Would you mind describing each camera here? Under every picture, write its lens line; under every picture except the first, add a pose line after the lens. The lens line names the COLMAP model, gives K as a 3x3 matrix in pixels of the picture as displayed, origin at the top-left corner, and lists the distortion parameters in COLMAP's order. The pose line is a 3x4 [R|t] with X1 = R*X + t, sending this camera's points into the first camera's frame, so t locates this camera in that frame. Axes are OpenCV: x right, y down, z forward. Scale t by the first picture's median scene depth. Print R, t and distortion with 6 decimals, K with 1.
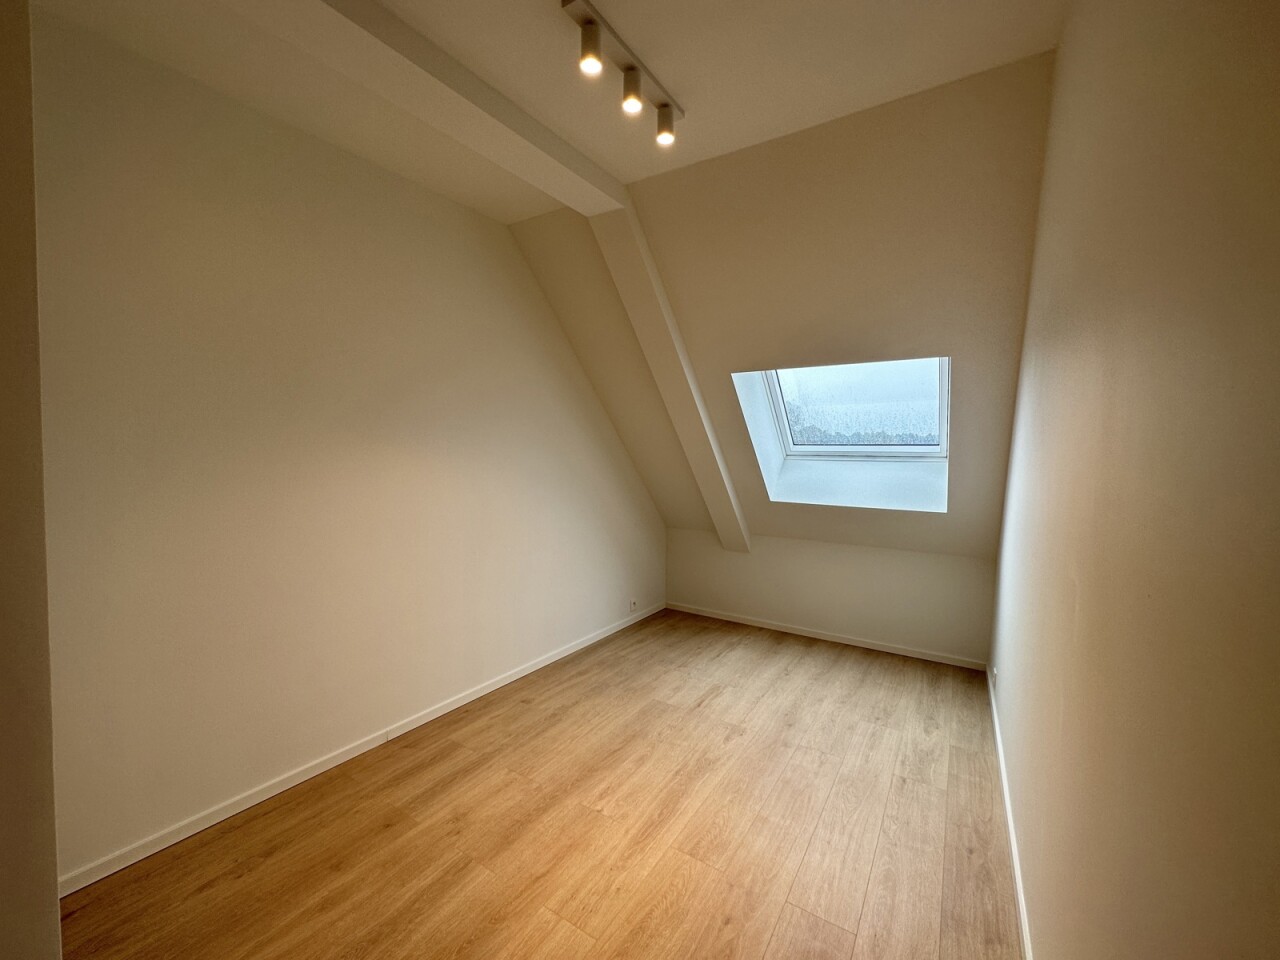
lens RADIAL K [[510.1, 0, 640.0], [0, 510.1, 480.0], [0, 0, 1]] dist [-0.000401, 0.000178]
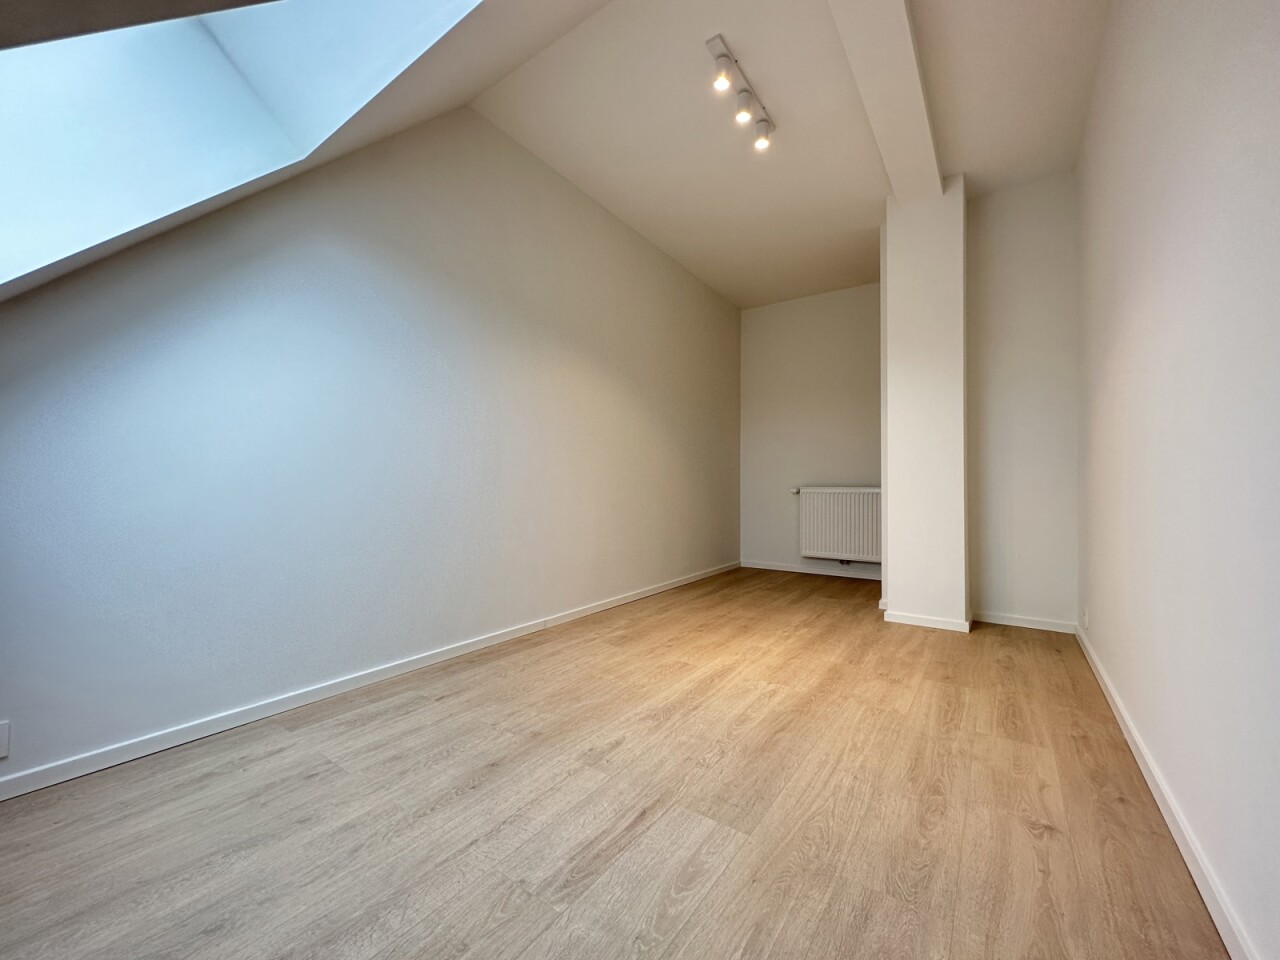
lens RADIAL K [[510.1, 0, 640.0], [0, 510.1, 480.0], [0, 0, 1]] dist [-0.000401, 0.000178]
pose [[-0.998243, -0.022395, 0.054850, 0.124434], [-0.020358, 0.999092, 0.037413, 0.161545], [-0.055638, 0.036231, -0.997793, 1.786033]]
